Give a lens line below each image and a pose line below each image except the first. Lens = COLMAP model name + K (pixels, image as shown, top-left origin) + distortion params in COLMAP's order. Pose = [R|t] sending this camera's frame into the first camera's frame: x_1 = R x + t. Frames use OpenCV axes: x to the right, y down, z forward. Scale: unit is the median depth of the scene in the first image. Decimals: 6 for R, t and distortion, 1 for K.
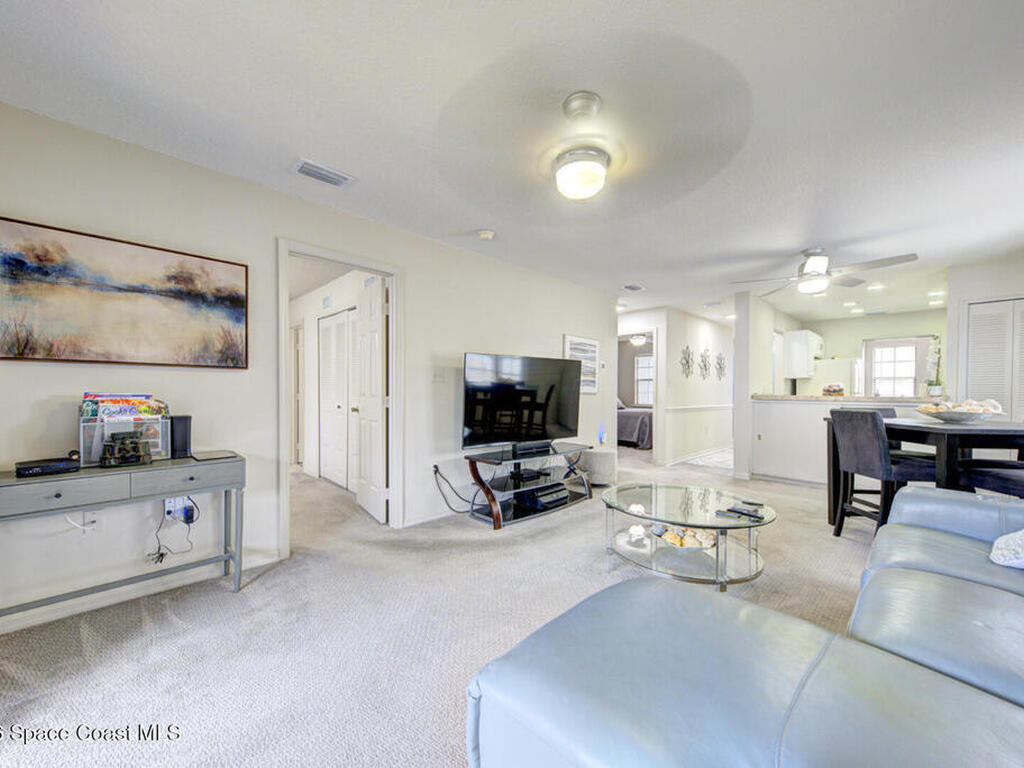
lens RADIAL K [[395.4, 0, 509.6], [0, 395.4, 395.0], [0, 0, 1]] dist [0.020549, -0.000343]
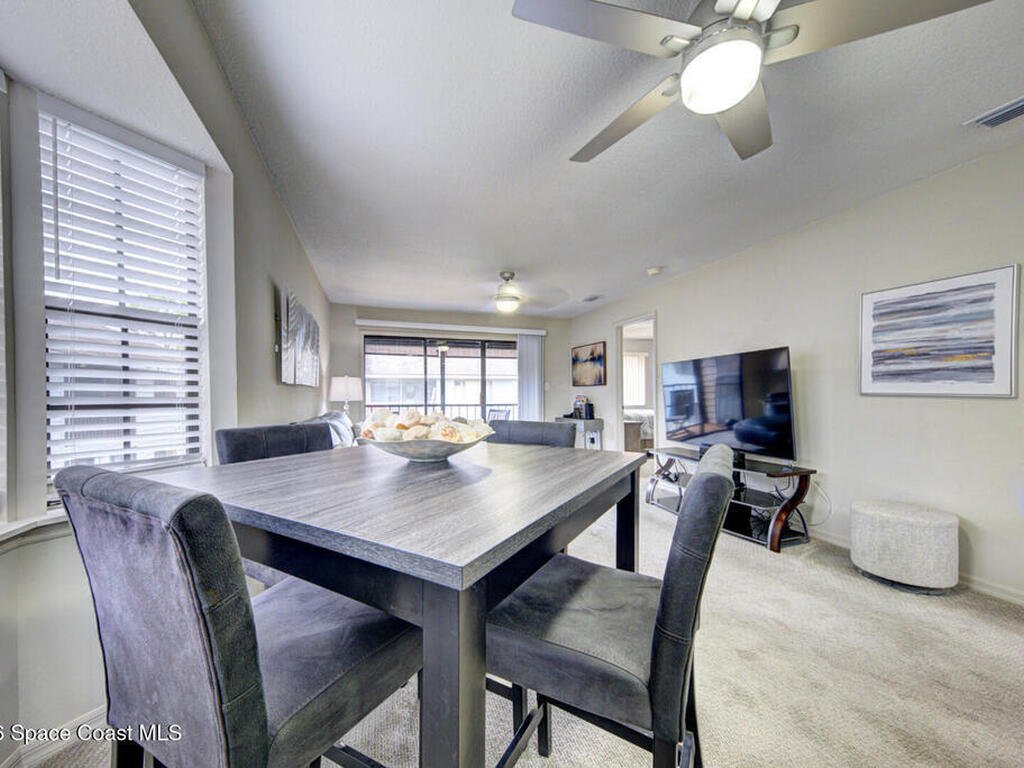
lens RADIAL K [[395.4, 0, 509.6], [0, 395.4, 395.0], [0, 0, 1]] dist [0.020549, -0.000343]
pose [[-0.404848, 0.002987, -0.914379, 0.894389], [0.001965, 0.999995, 0.002396, -0.006823], [0.914382, -0.000827, -0.404851, 0.749948]]
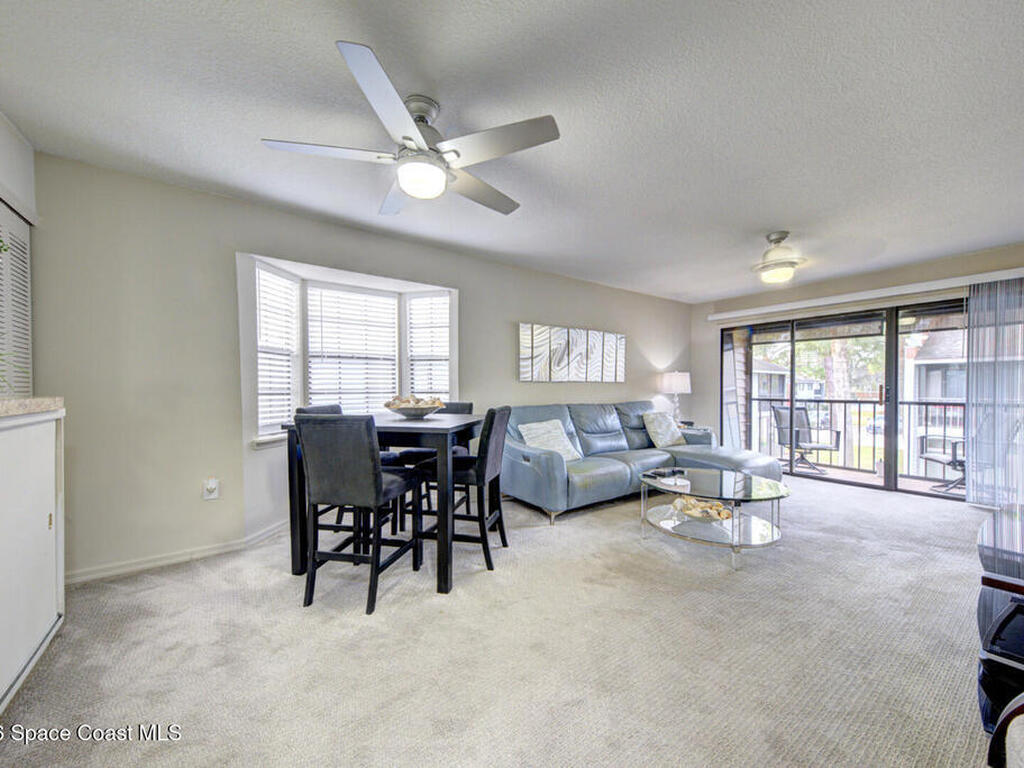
lens RADIAL K [[395.4, 0, 509.6], [0, 395.4, 395.0], [0, 0, 1]] dist [0.020549, -0.000343]
pose [[-0.991382, -0.003658, 0.130953, 0.444391], [-0.001191, 0.999820, 0.018912, -0.005757], [-0.130998, 0.018593, -0.991208, 1.166602]]
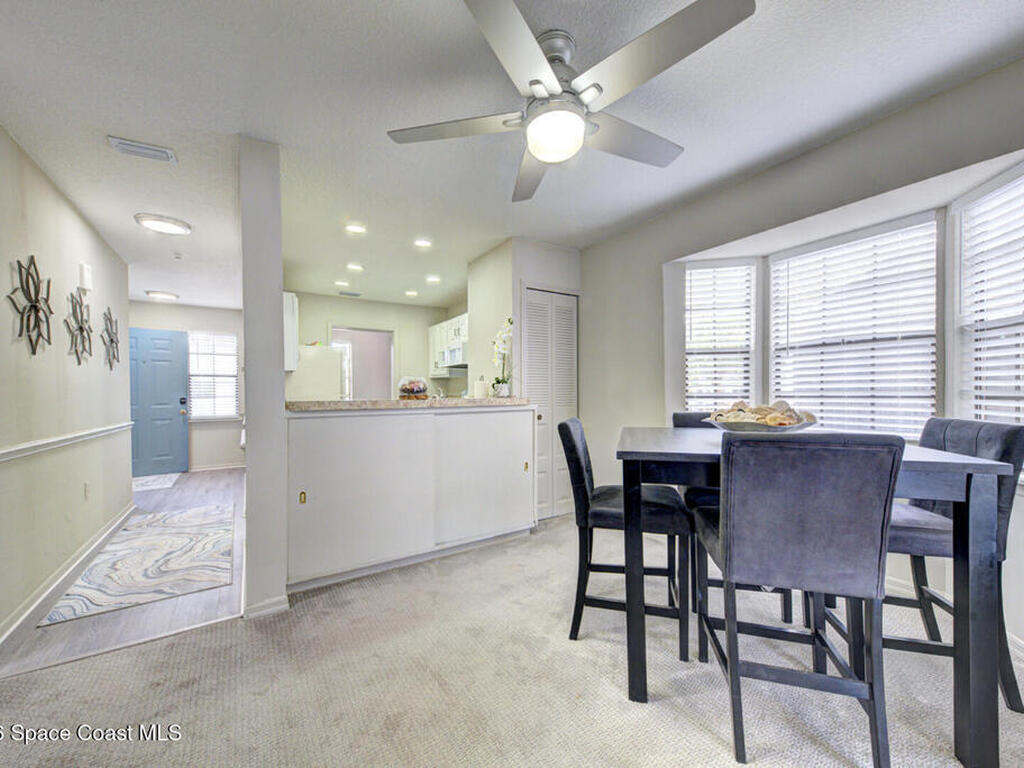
lens RADIAL K [[416.2, 0, 519.8], [0, 416.2, 392.5], [0, 0, 1]] dist [0.002685, 0.000255]
pose [[0.181897, -0.000631, 0.983317, 0.243396], [0.012791, 0.999917, -0.001724, -0.004779], [-0.983234, 0.012891, 0.181890, 0.747508]]
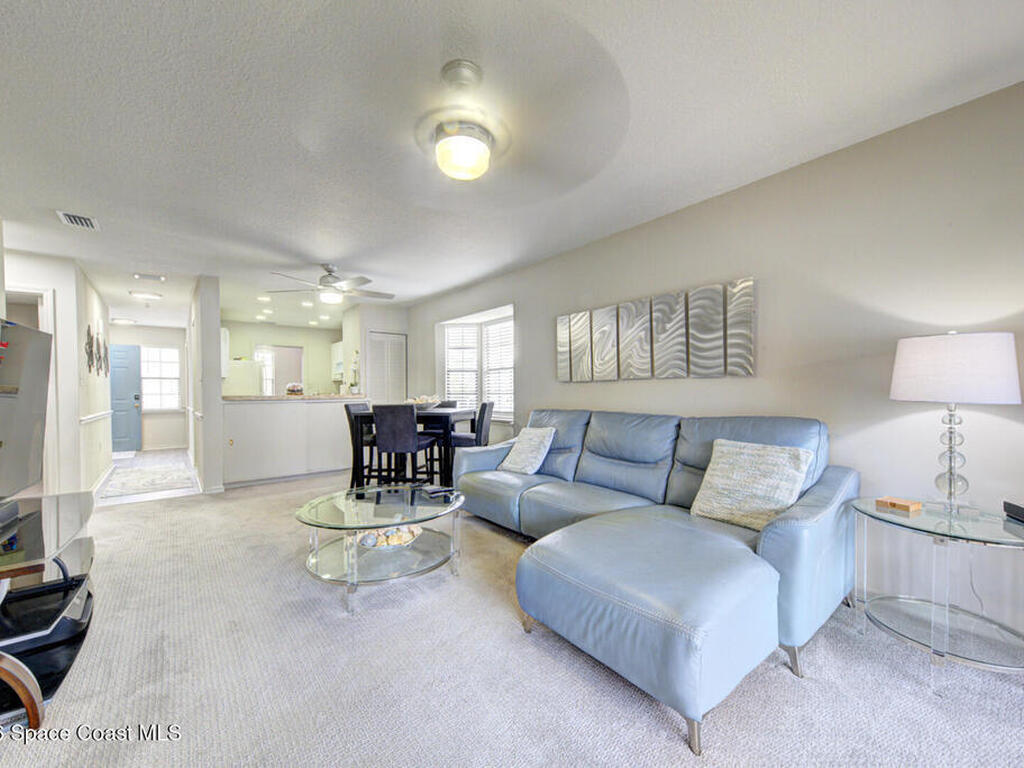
lens RADIAL K [[416.2, 0, 519.8], [0, 416.2, 392.5], [0, 0, 1]] dist [0.002685, 0.000255]
pose [[0.064636, -0.005788, 0.997892, -0.294429], [0.011897, 0.999917, 0.005029, -0.003956], [-0.997838, 0.011547, 0.064699, 0.316822]]
